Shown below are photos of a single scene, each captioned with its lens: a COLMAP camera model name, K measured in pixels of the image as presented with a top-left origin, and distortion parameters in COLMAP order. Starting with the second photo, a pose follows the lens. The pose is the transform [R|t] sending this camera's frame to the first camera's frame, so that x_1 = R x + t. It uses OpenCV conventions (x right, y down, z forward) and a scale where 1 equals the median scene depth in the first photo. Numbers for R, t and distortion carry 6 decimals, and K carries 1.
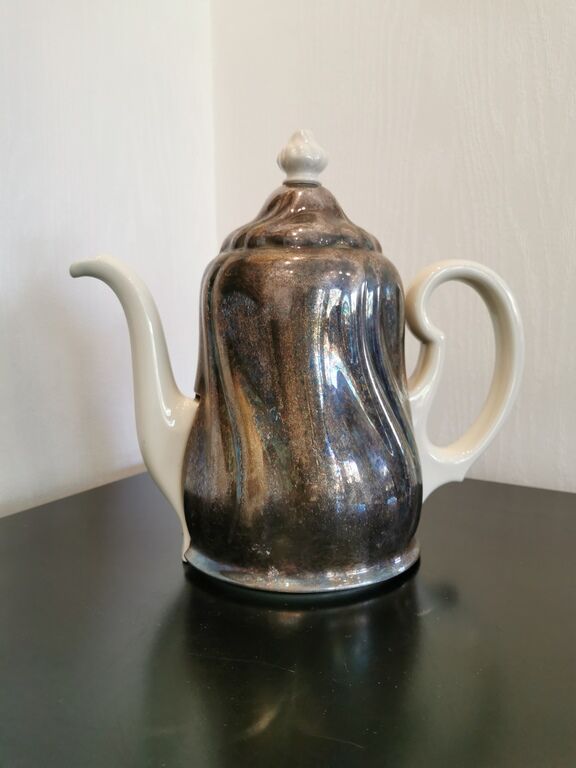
lens RADIAL K [[609.9, 0, 293.3], [0, 609.9, 388.2], [0, 0, 1]] dist [0.008928, -0.034567]
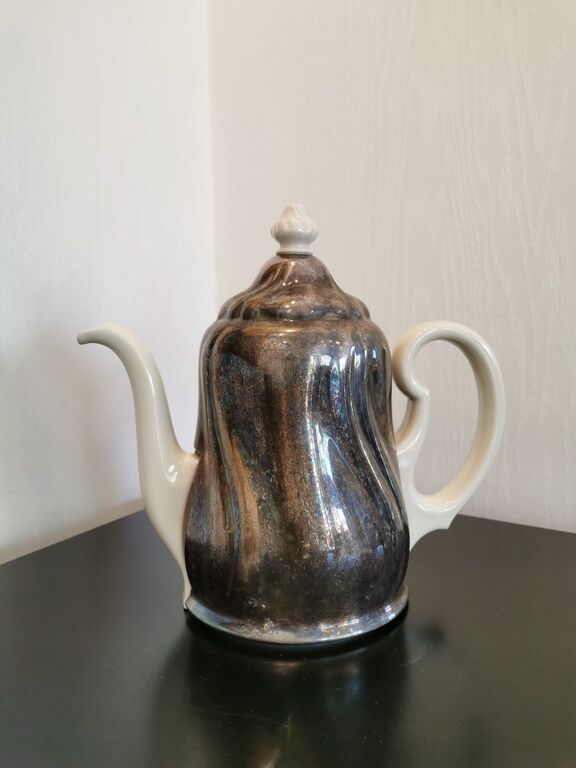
lens RADIAL K [[609.9, 0, 289.2], [0, 609.9, 382.0], [0, 0, 1]] dist [0.008928, -0.034567]
pose [[0.999965, -0.006088, -0.005791, 0.010662], [0.005996, 0.999857, -0.015816, -0.096066], [0.005886, 0.015780, 0.999858, -0.067384]]
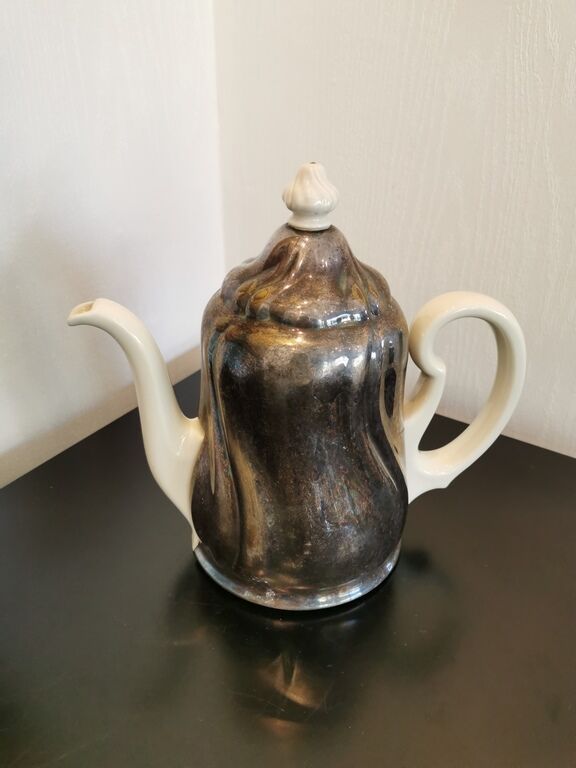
lens RADIAL K [[609.9, 0, 286.5], [0, 609.9, 383.7], [0, 0, 1]] dist [0.008928, -0.034567]
pose [[0.999388, 0.032130, -0.013808, 0.001250], [-0.024236, 0.920975, 0.388866, -0.484405], [0.025211, -0.388293, 0.921191, 0.070273]]
